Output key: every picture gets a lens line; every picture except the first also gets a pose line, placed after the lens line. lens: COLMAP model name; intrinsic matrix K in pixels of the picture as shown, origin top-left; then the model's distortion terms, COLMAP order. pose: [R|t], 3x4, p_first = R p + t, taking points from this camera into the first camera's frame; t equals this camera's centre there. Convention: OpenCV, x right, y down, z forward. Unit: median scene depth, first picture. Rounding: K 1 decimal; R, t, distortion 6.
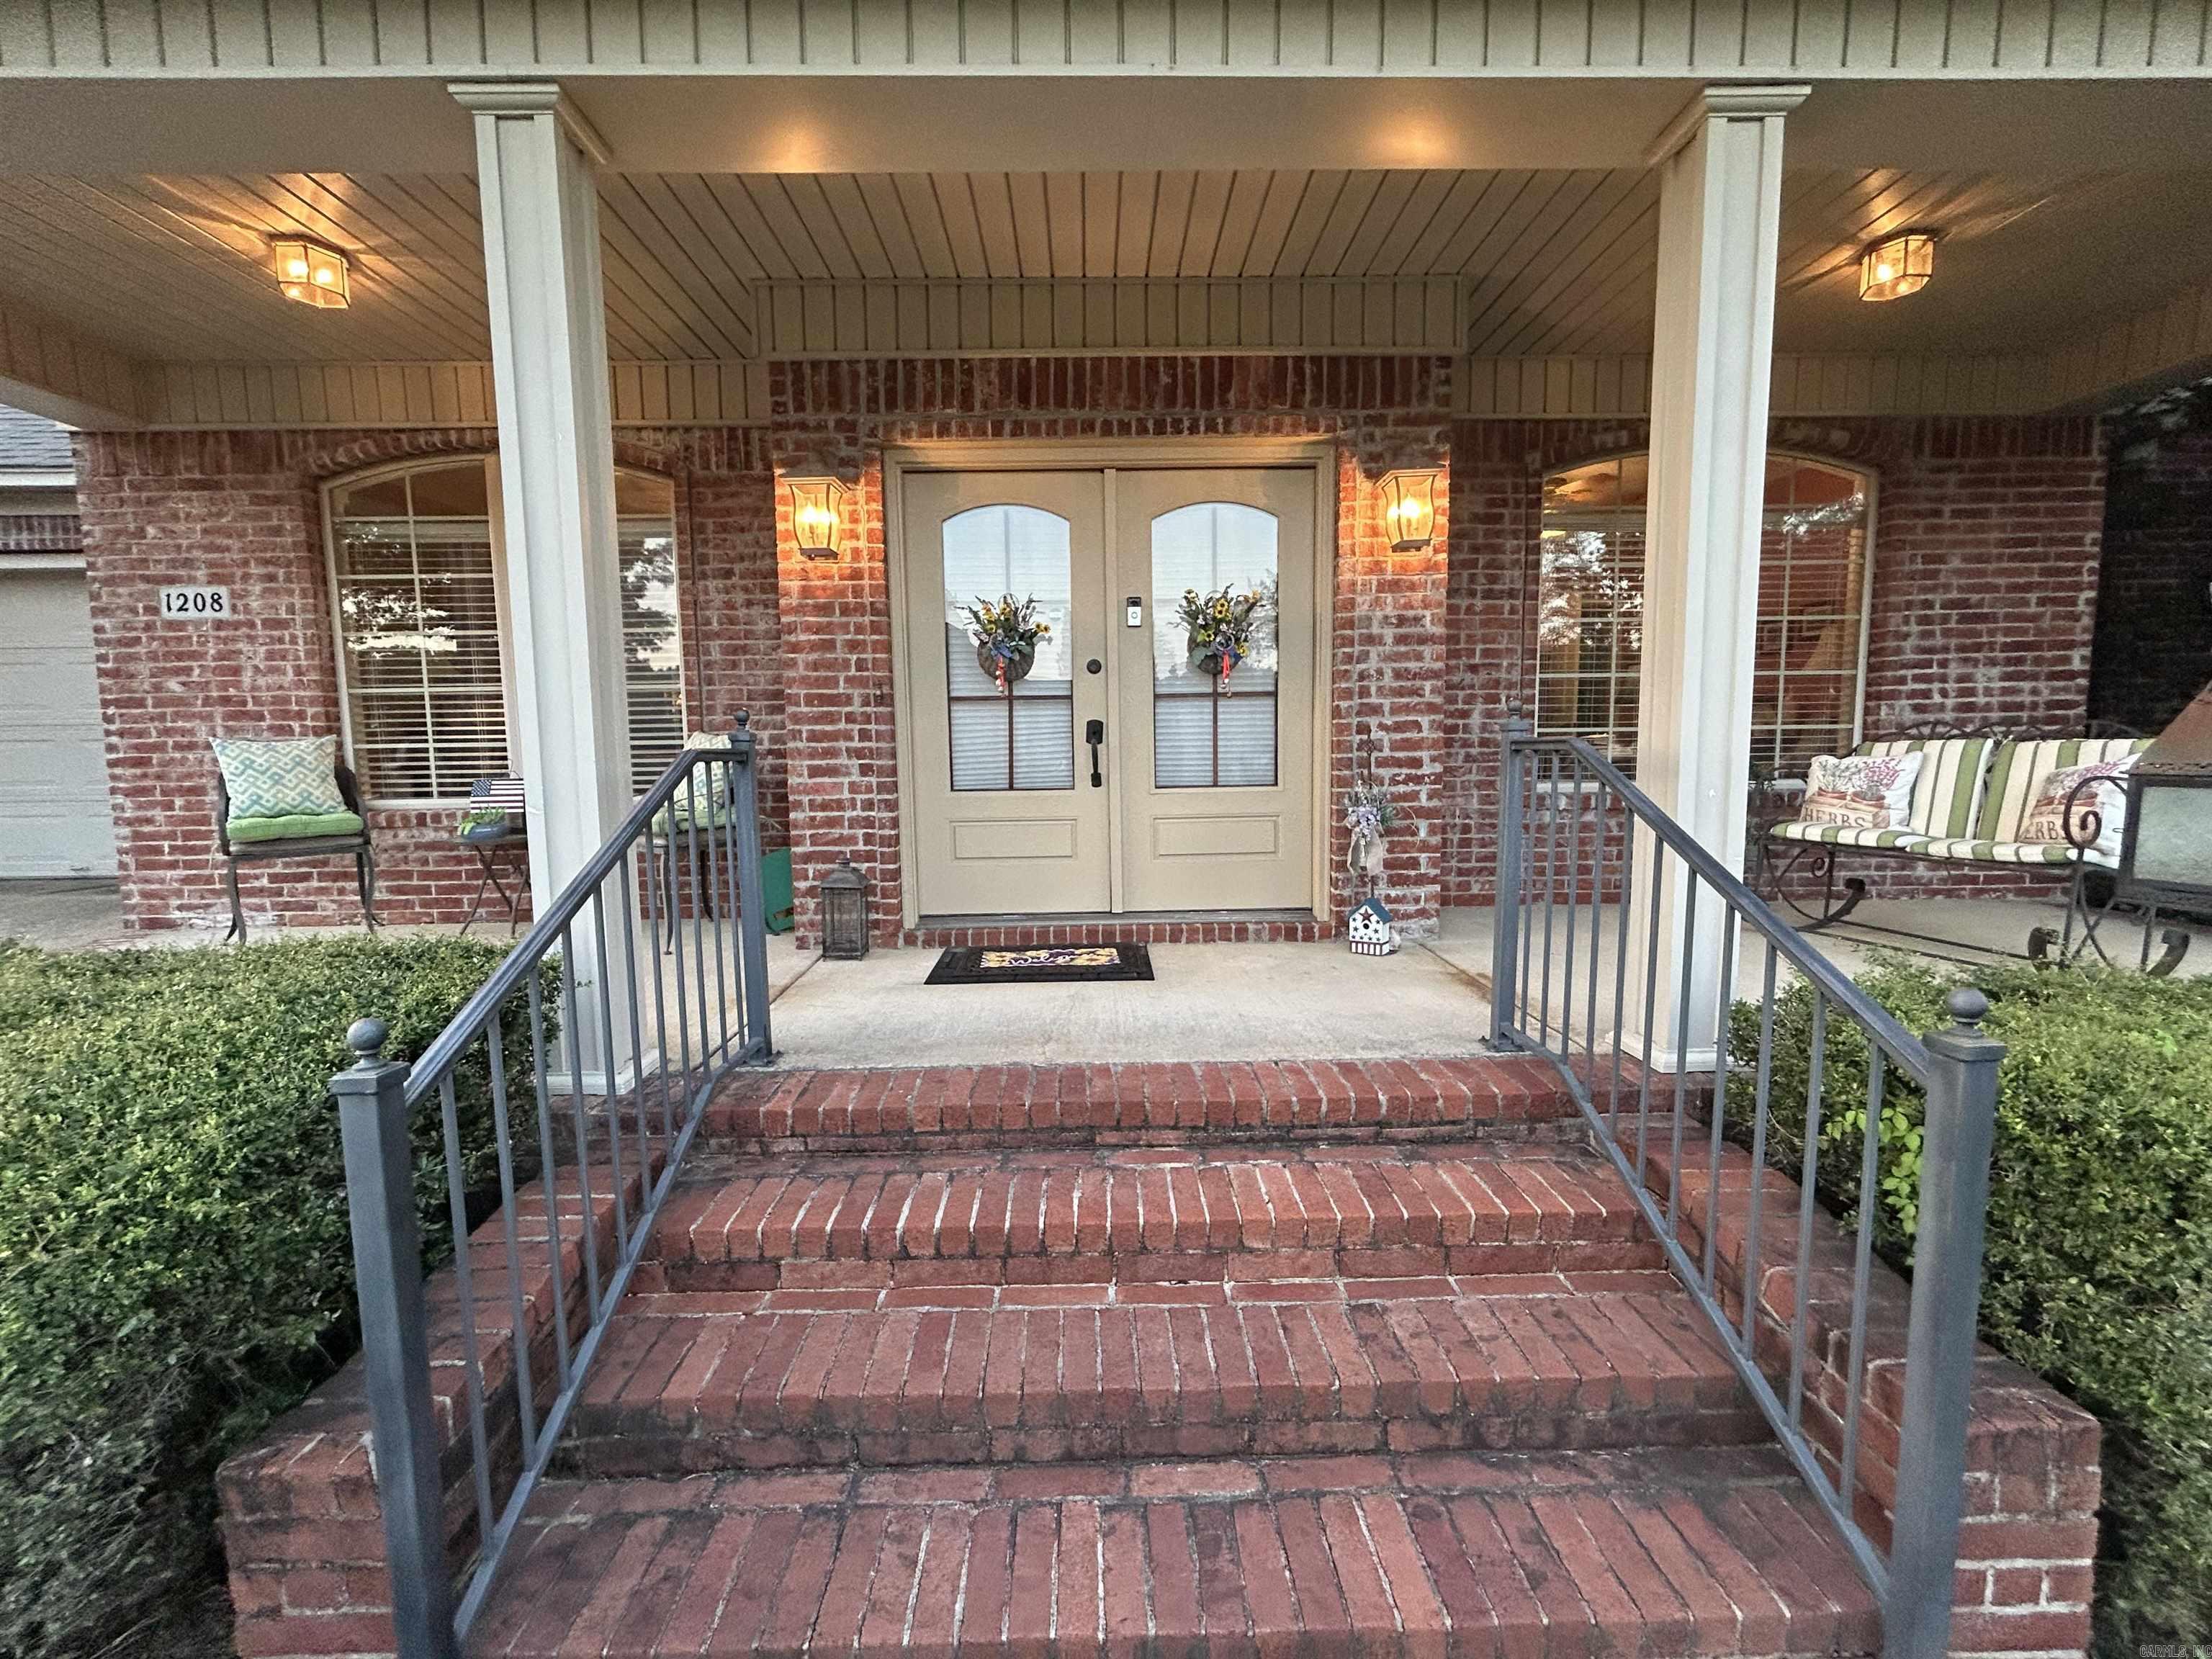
lens RADIAL K [[904.0, 0, 1096.0], [0, 904.0, 834.1], [0, 0, 1]] dist [-0.000306, -0.000216]
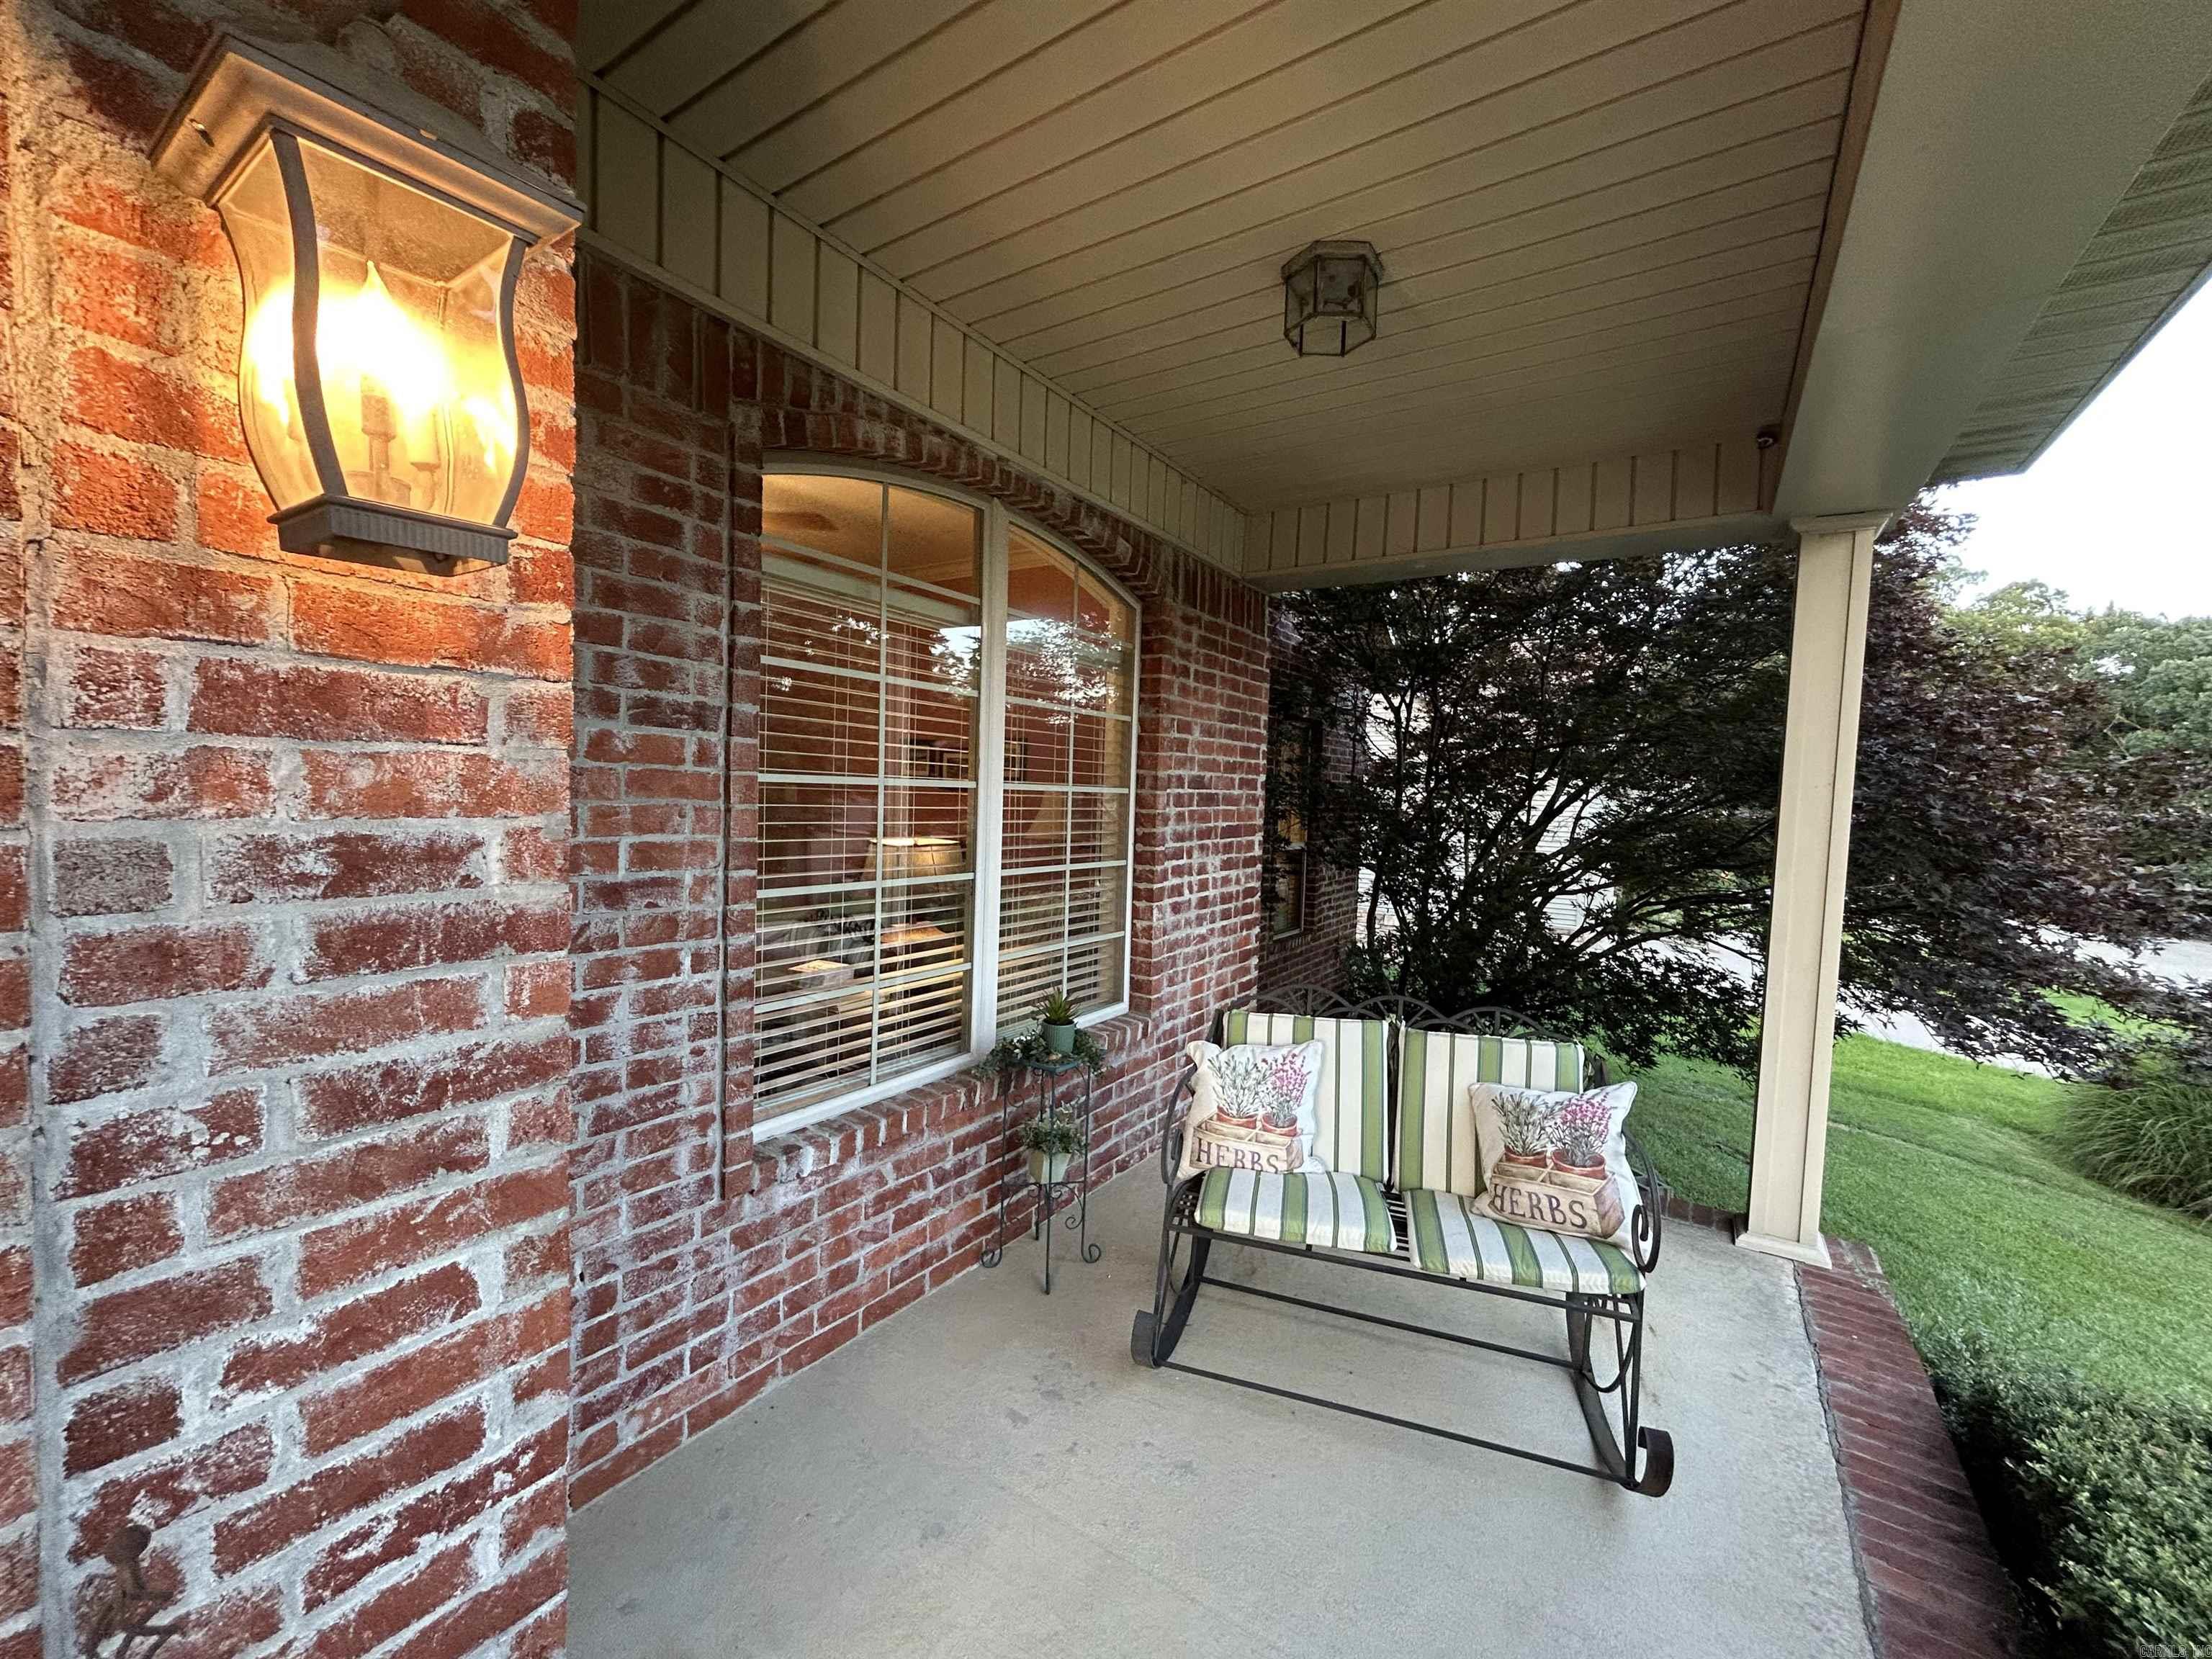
lens RADIAL K [[895.2, 0, 1103.8], [0, 895.2, 831.8], [0, 0, 1]] dist [0.015298, -0.006360]
pose [[0.561701, -0.005339, 0.827323, 0.254568], [0.042105, 0.998868, -0.022140, -0.228657], [-0.826268, 0.047270, 0.561290, 0.715813]]
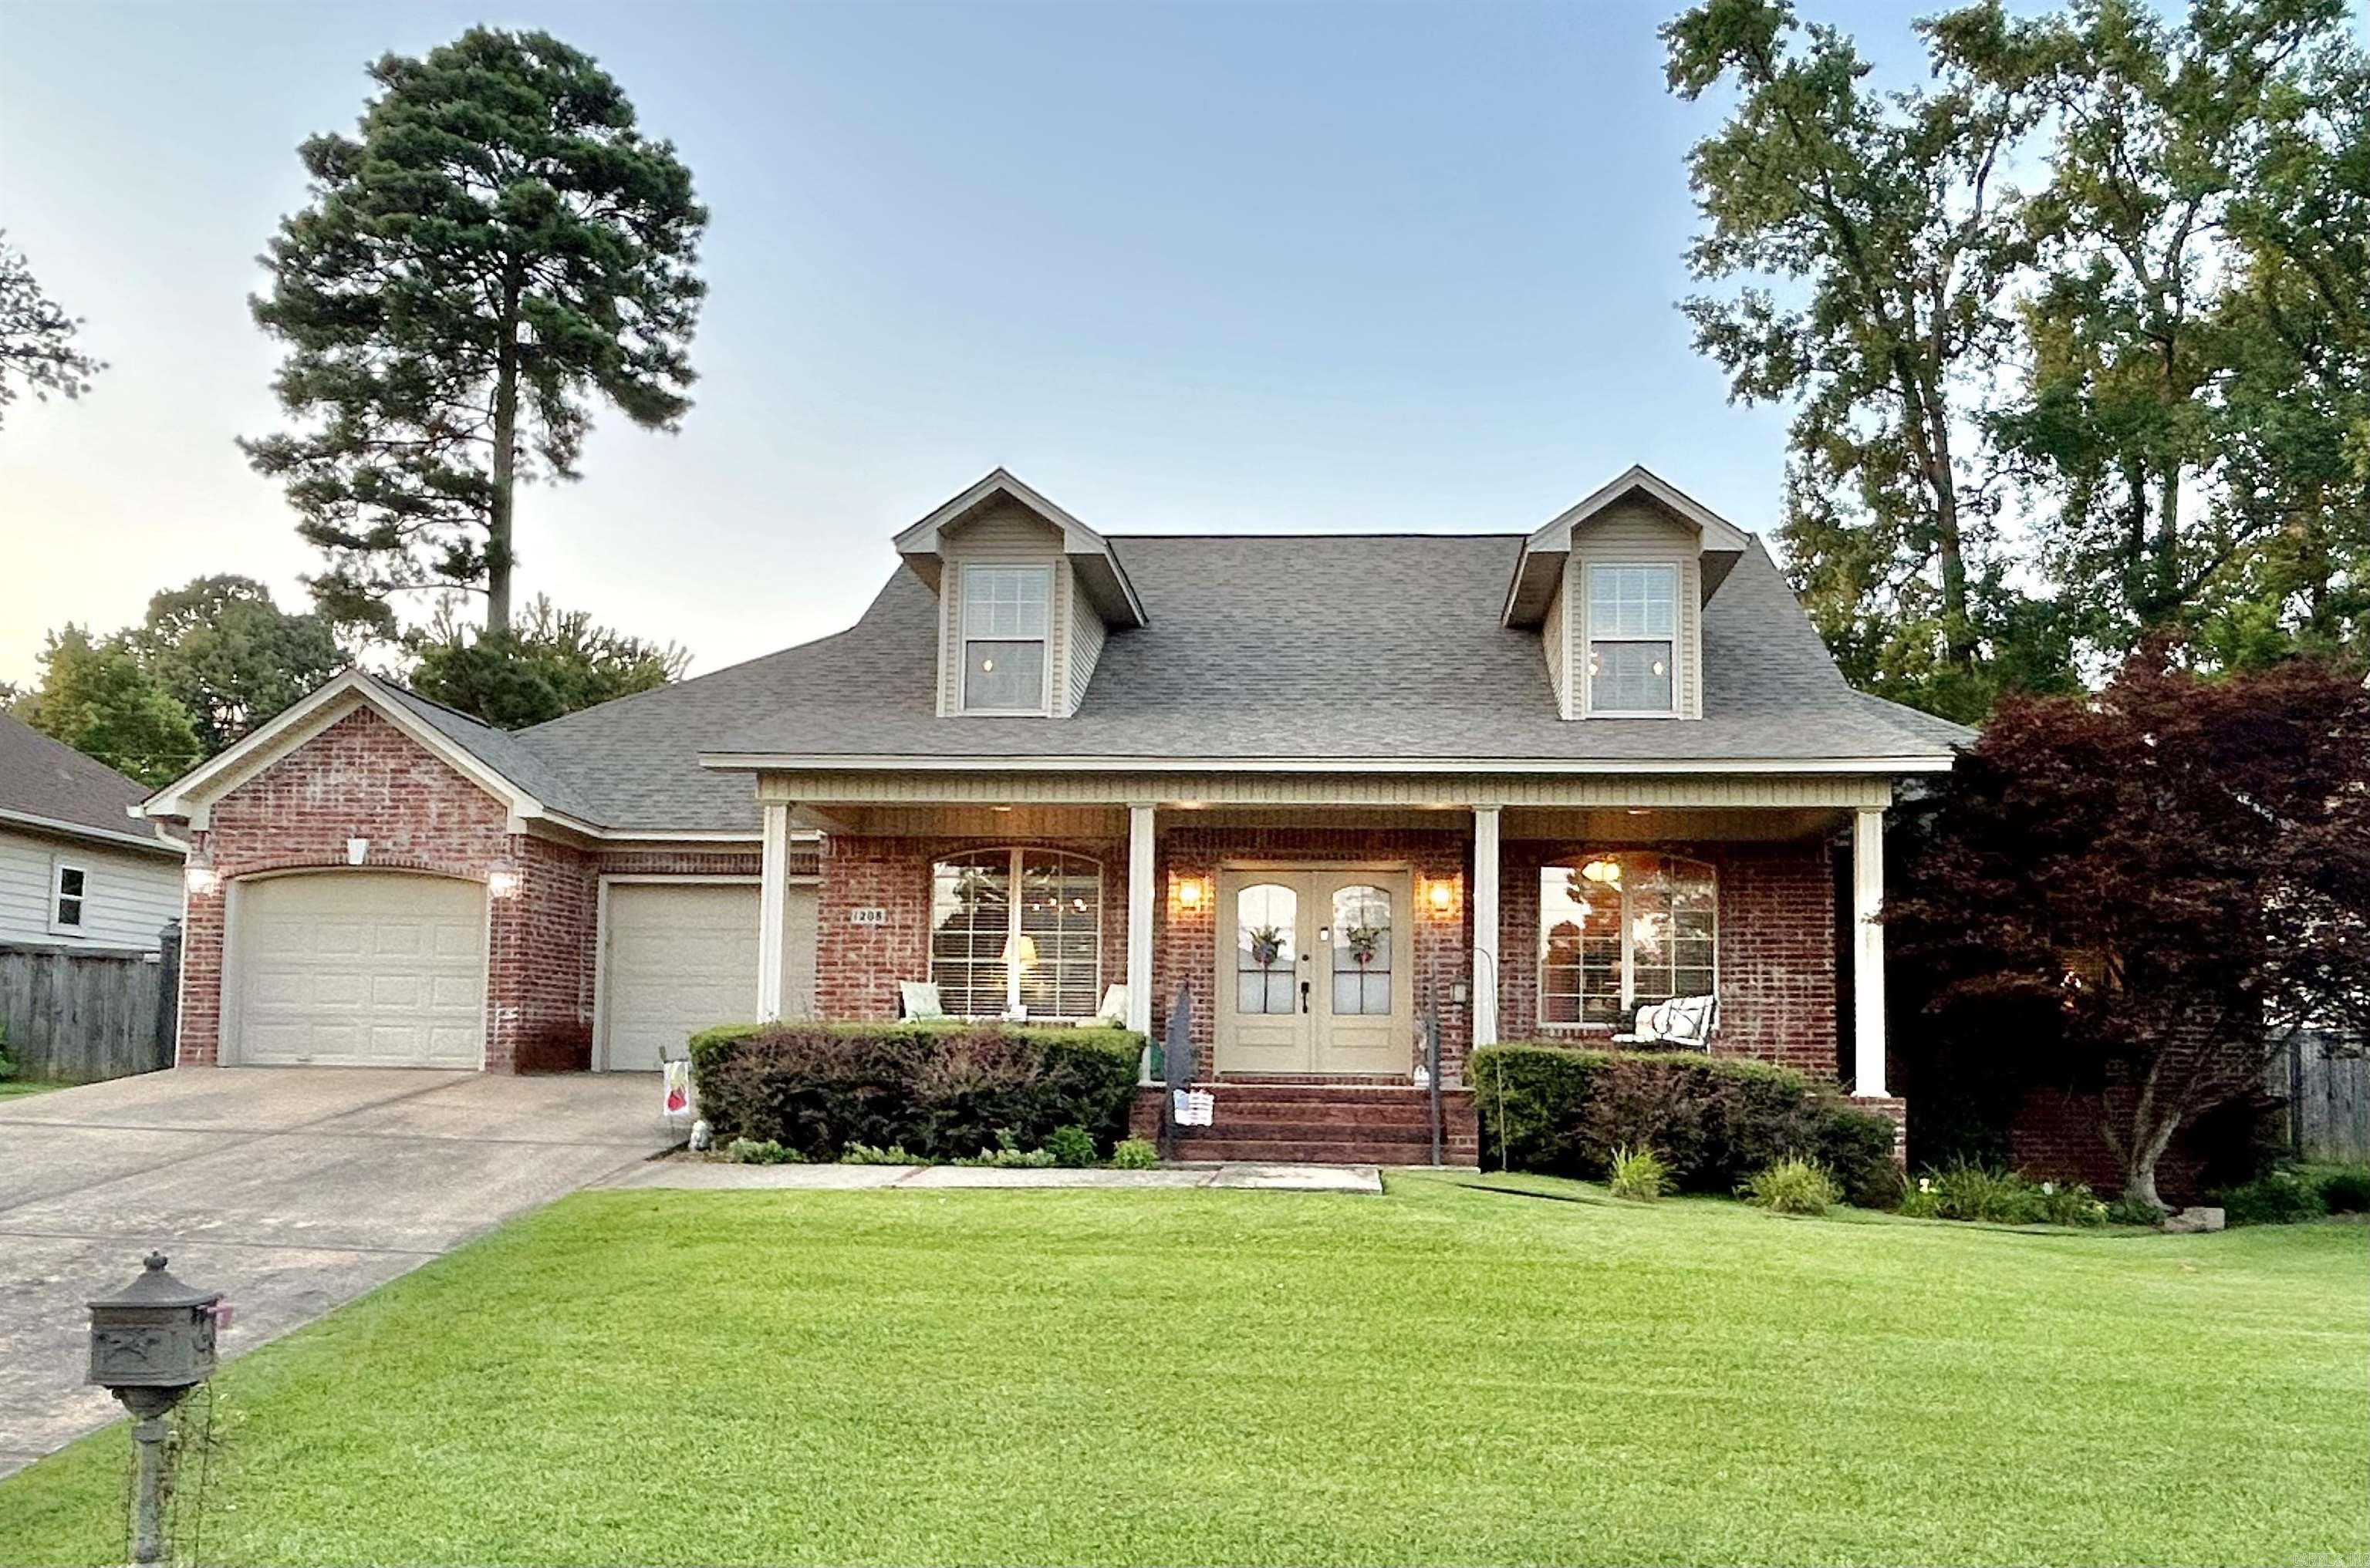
lens RADIAL K [[1797.6, 0, 1192.4], [0, 1797.6, 951.0], [0, 0, 1]] dist [0.006550, 0.002385]
pose [[0.992692, 0.021522, -0.118739, 0.249791], [-0.040969, 0.985632, -0.163864, 0.537753], [0.113507, 0.167531, 0.979311, -3.389610]]
